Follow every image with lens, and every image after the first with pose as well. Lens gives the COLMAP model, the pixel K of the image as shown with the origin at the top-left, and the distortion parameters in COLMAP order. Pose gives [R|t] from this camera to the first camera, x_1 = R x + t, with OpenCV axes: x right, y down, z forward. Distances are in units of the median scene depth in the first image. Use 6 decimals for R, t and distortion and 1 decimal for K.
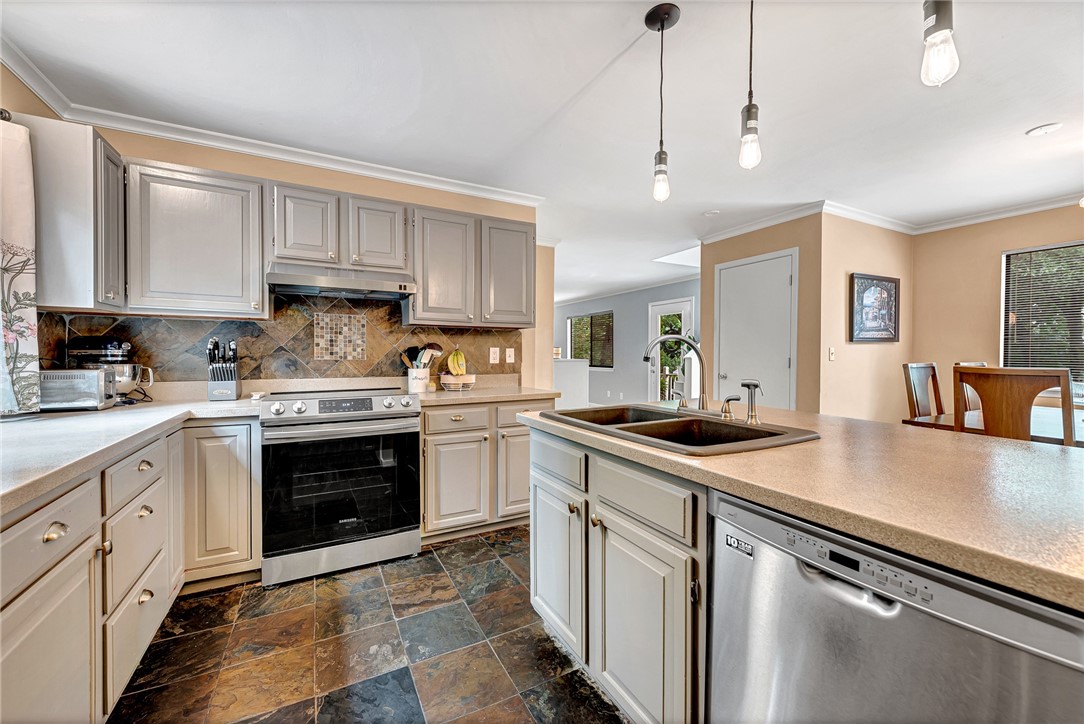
lens RADIAL K [[427.2, 0, 537.9], [0, 427.2, 364.0], [0, 0, 1]] dist [0.006148, -0.002589]
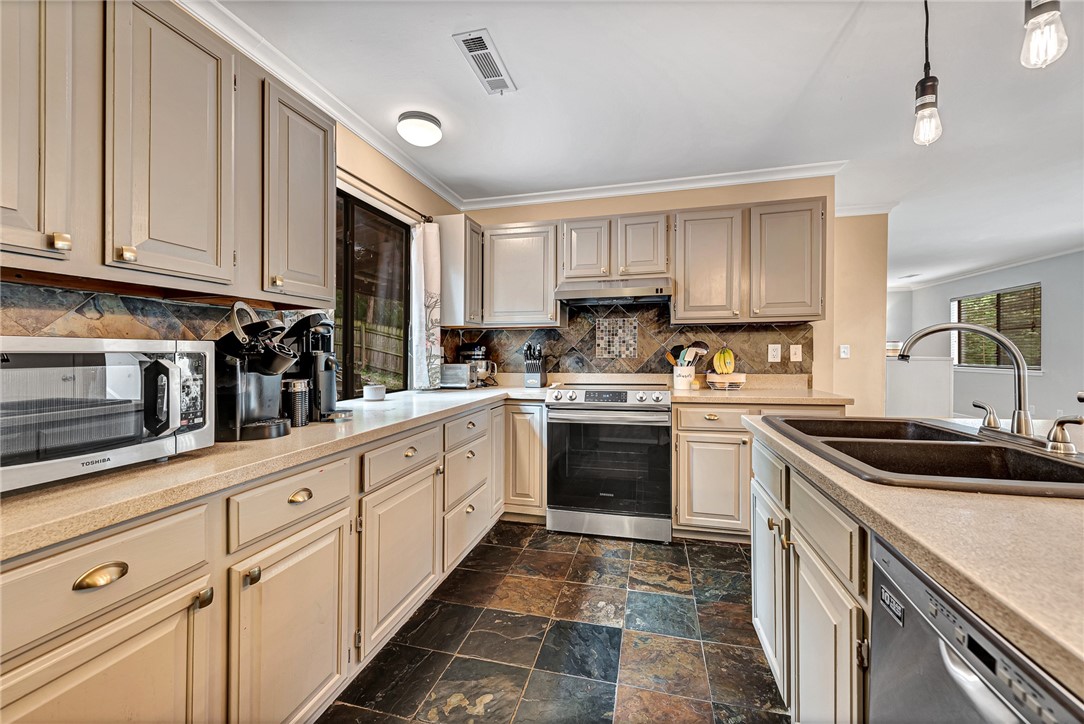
lens RADIAL K [[427.2, 0, 542.1], [0, 427.2, 354.8], [0, 0, 1]] dist [0.006148, -0.002589]
pose [[0.742465, -0.003773, -0.669874, 0.225101], [-0.007258, 0.999880, -0.013676, -0.001100], [0.669845, 0.015016, 0.742349, 0.006578]]
